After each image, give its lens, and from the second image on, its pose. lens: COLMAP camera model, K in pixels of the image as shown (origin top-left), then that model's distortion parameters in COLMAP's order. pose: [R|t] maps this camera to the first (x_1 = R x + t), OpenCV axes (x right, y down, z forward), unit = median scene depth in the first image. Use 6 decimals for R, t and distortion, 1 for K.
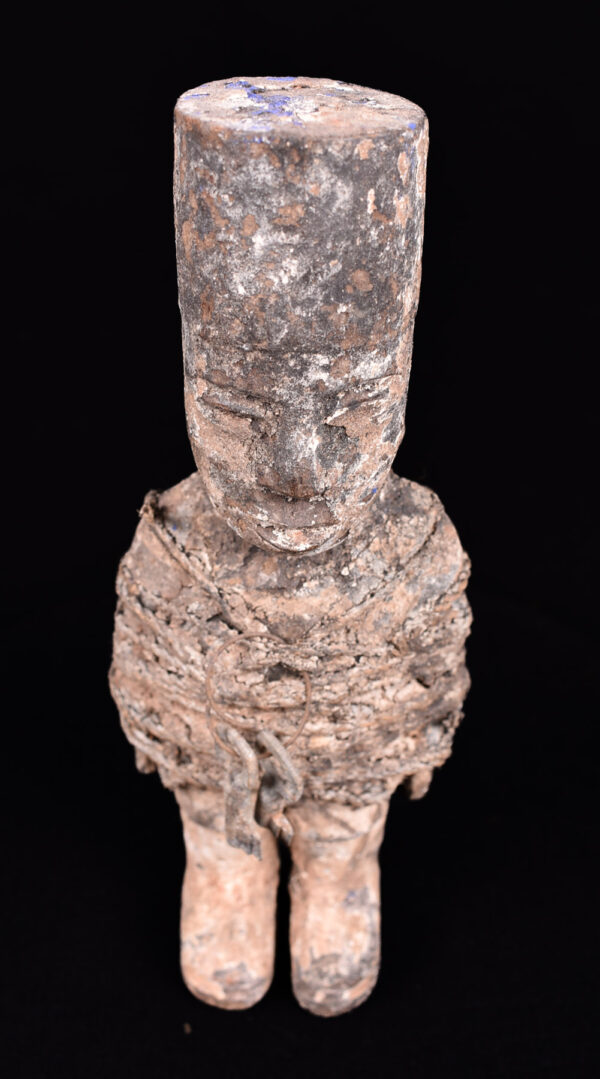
lens RADIAL K [[1301.8, 0, 317.6], [0, 1301.8, 494.8], [0, 0, 1]] dist [-0.091055, 0.000000]
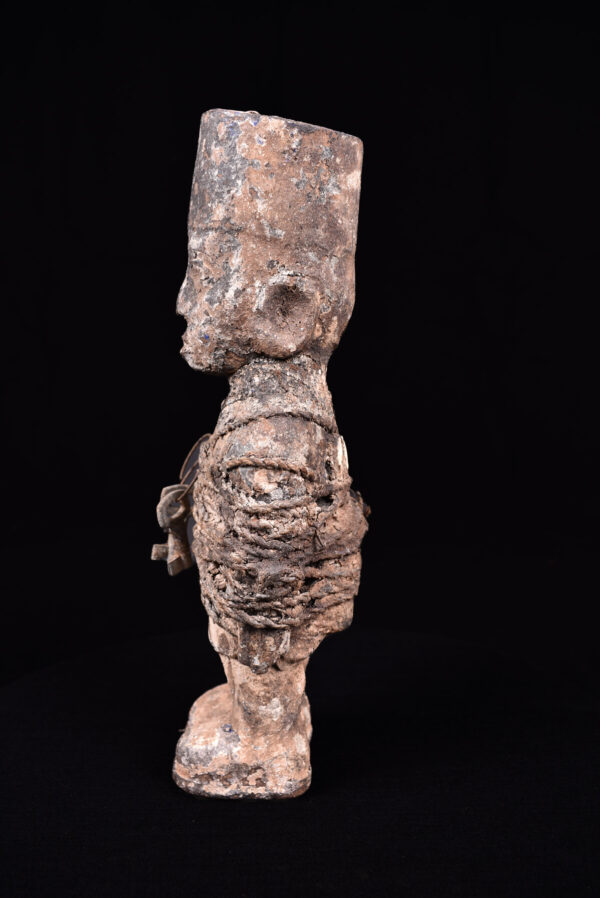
lens RADIAL K [[836.6, 0, 301.1], [0, 836.6, 449.3], [0, 0, 1]] dist [-0.088877, 0.000000]
pose [[-0.016607, 0.170401, -0.985235, 1.033054], [-0.608520, 0.780144, 0.145187, -0.110556], [0.793365, 0.601946, 0.090737, 1.001253]]
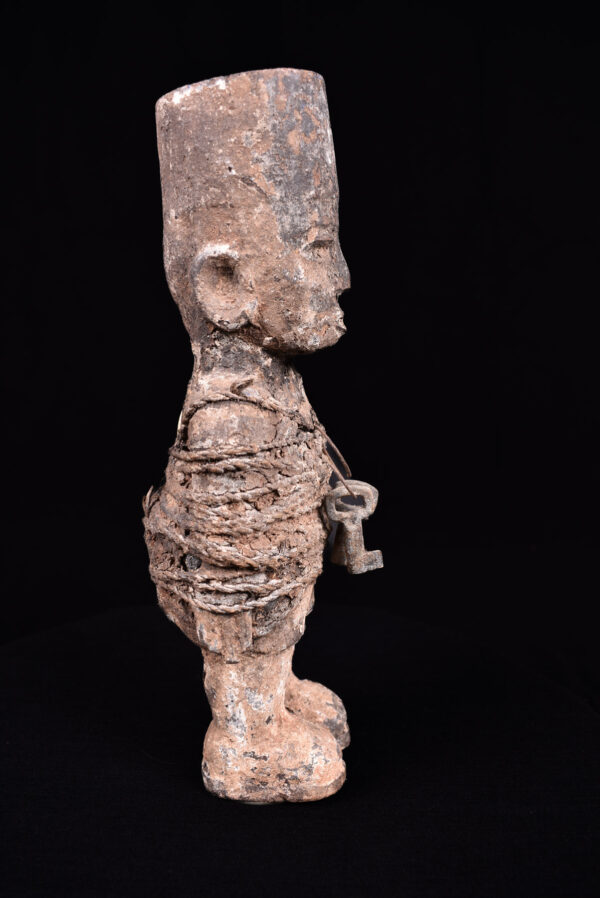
lens RADIAL K [[836.6, 0, 302.1], [0, 836.6, 449.1], [0, 0, 1]] dist [-0.088877, 0.000000]
pose [[0.065317, -0.223467, 0.972521, -1.019780], [0.593252, 0.792354, 0.142224, -0.022051], [-0.802363, 0.567660, 0.184327, 0.842426]]
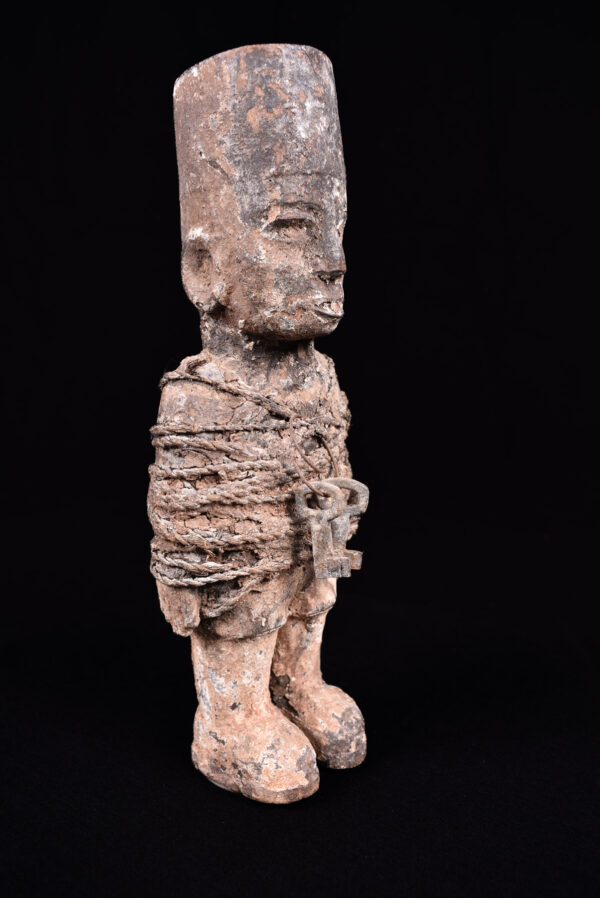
lens RADIAL K [[836.6, 0, 299.7], [0, 836.6, 450.0], [0, 0, 1]] dist [-0.088877, 0.000000]
pose [[0.632600, -0.176136, 0.754184, -0.766005], [0.474948, 0.857419, -0.198135, 0.329082], [-0.611753, 0.483538, 0.626058, 0.422306]]
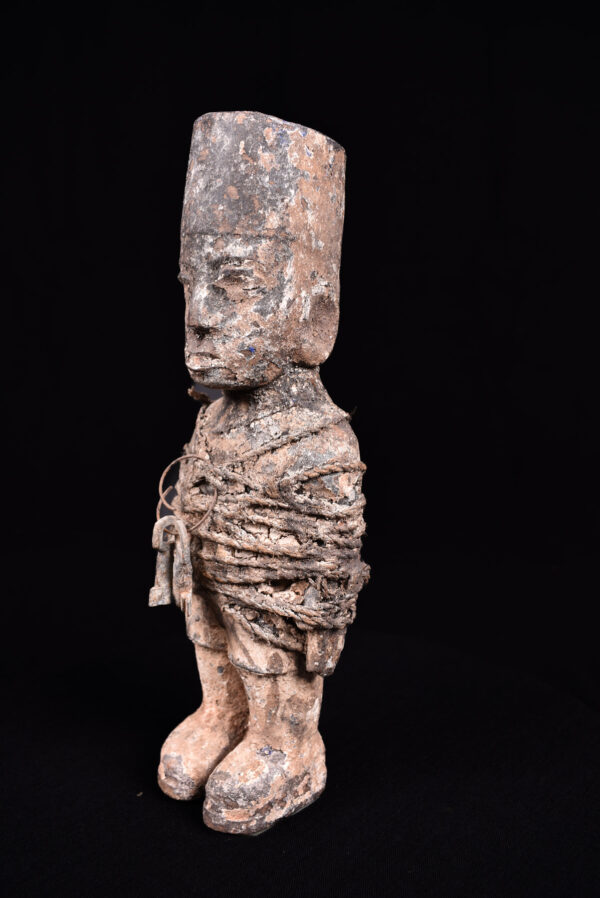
lens RADIAL K [[836.6, 0, 297.9], [0, 836.6, 449.0], [0, 0, 1]] dist [-0.088877, 0.000000]
pose [[0.727383, 0.109655, -0.677414, 0.728492], [-0.407216, 0.863531, -0.297471, 0.352760], [0.552350, 0.492229, 0.672771, 0.372710]]
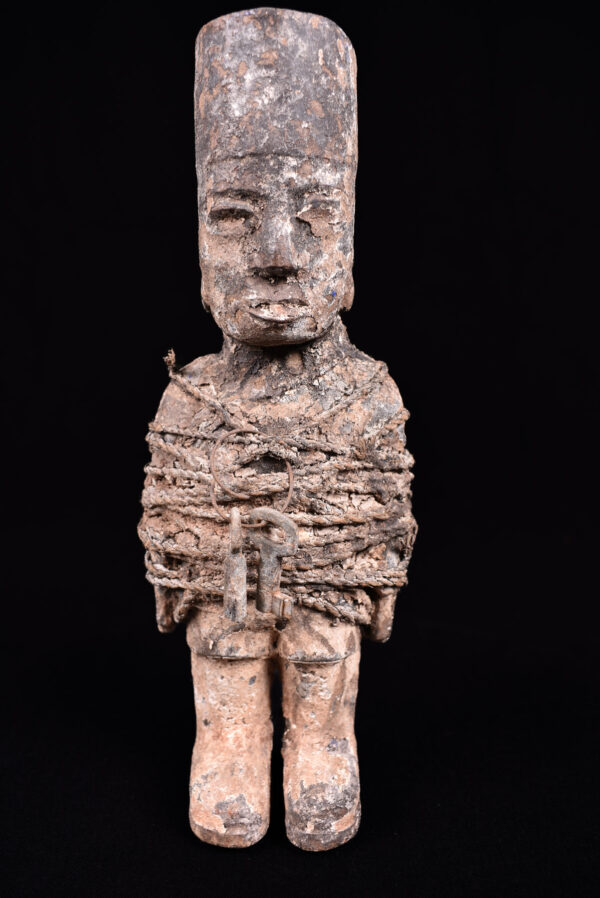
lens RADIAL K [[836.6, 0, 300.0], [0, 836.6, 451.5], [0, 0, 1]] dist [-0.088877, 0.000000]
pose [[0.999588, -0.028232, 0.005209, -0.001693], [0.027795, 0.906271, -0.421783, 0.481757], [0.007187, 0.421754, 0.906682, 0.244905]]
